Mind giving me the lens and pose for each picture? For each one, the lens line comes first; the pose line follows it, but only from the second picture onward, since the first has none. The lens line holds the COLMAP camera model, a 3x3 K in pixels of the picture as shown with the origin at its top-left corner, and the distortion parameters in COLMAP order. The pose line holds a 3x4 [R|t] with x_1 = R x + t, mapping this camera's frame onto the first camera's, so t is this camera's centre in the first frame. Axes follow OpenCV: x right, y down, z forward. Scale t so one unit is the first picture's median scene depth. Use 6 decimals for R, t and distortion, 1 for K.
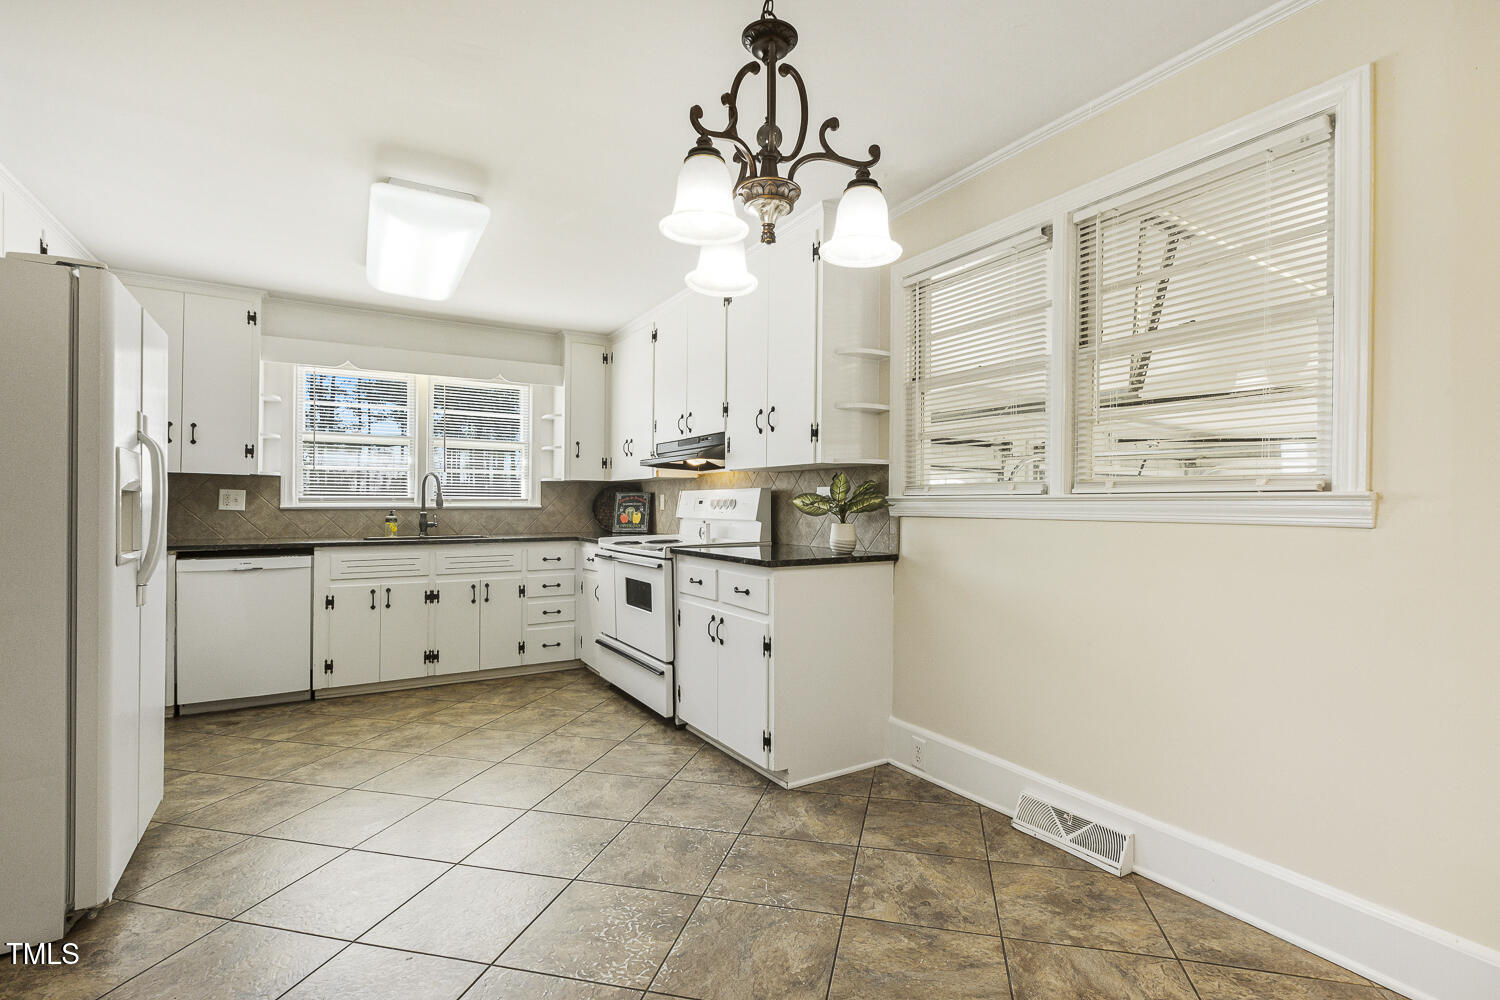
lens RADIAL K [[691.0, 0, 747.2], [0, 691.0, 502.5], [0, 0, 1]] dist [0.000509, 0.000373]
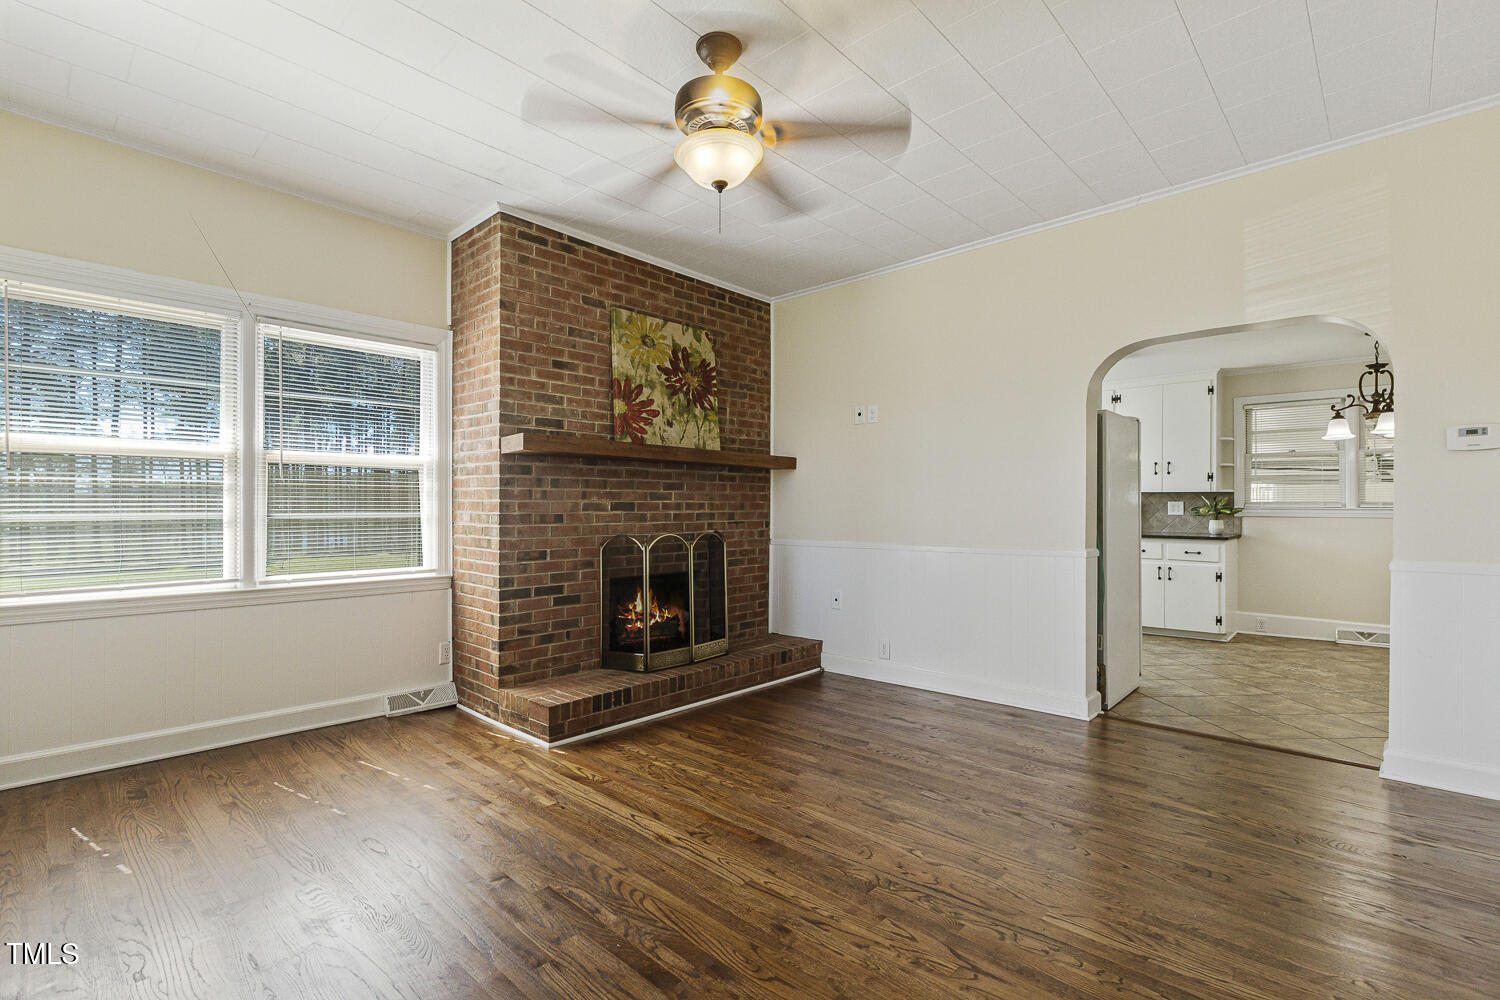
lens RADIAL K [[691.0, 0, 747.2], [0, 691.0, 502.5], [0, 0, 1]] dist [0.000509, 0.000373]
pose [[0.958180, -0.001985, 0.286161, -1.347771], [0.001643, 0.999998, 0.001433, -0.021102], [-0.286163, -0.000903, 0.958181, -0.441096]]
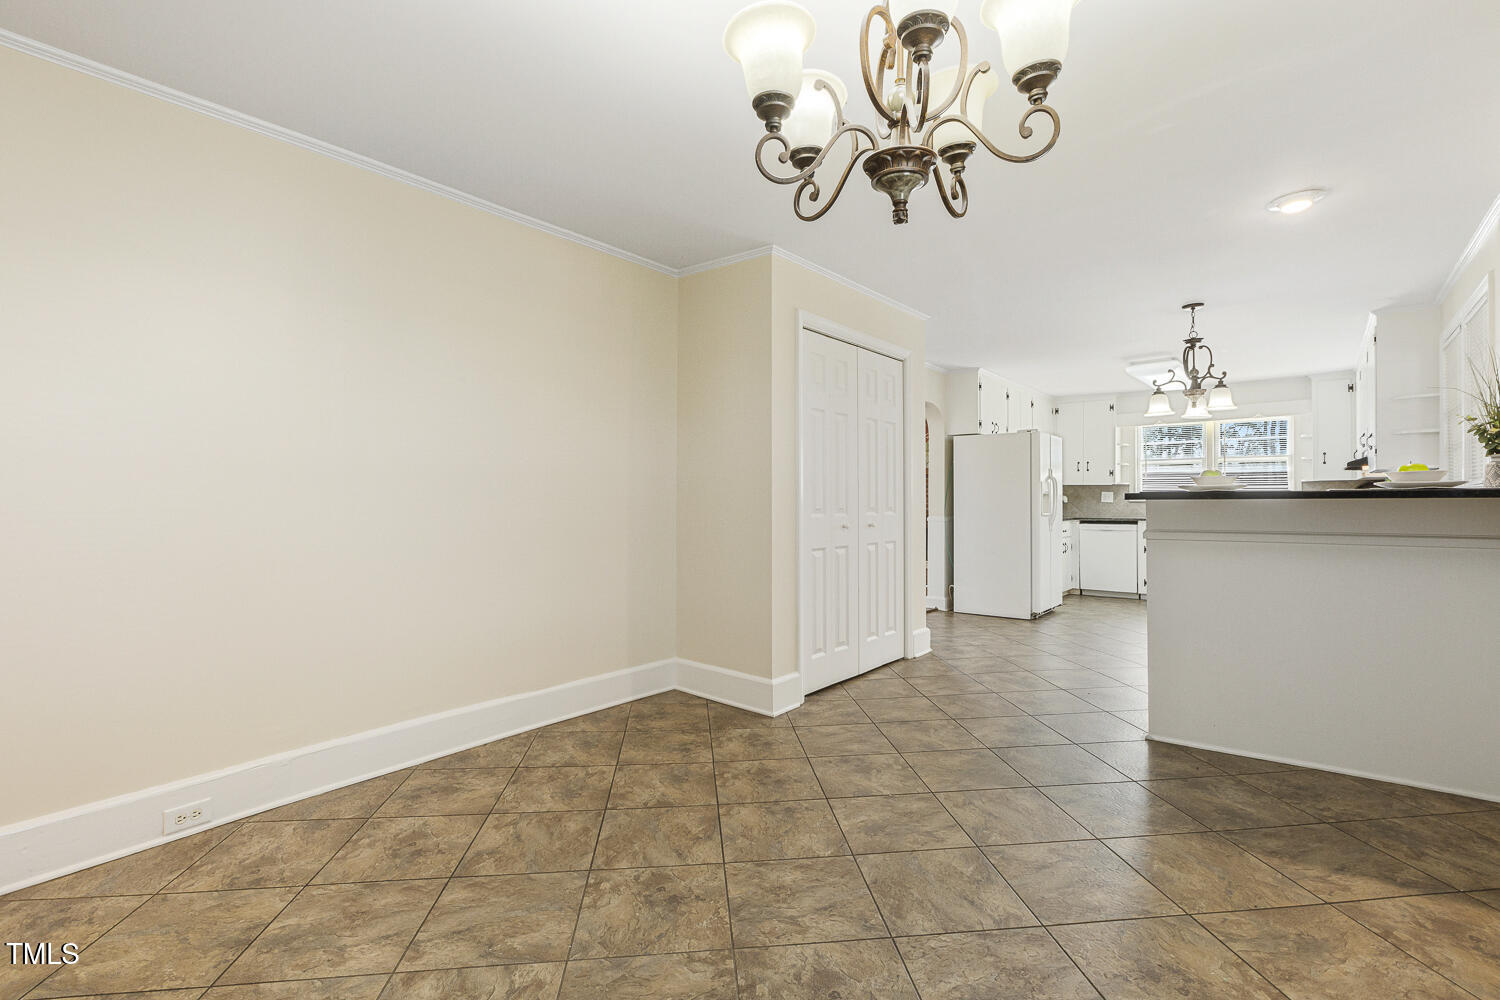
lens RADIAL K [[685.1, 0, 750.0], [0, 685.1, 500.0], [0, 0, 1]] dist [0.002460, 0.000187]
pose [[0.339666, -0.010102, -0.940492, 0.816845], [0.008032, 0.999937, -0.007840, 0.012465], [0.940512, -0.004891, 0.339726, -0.688280]]
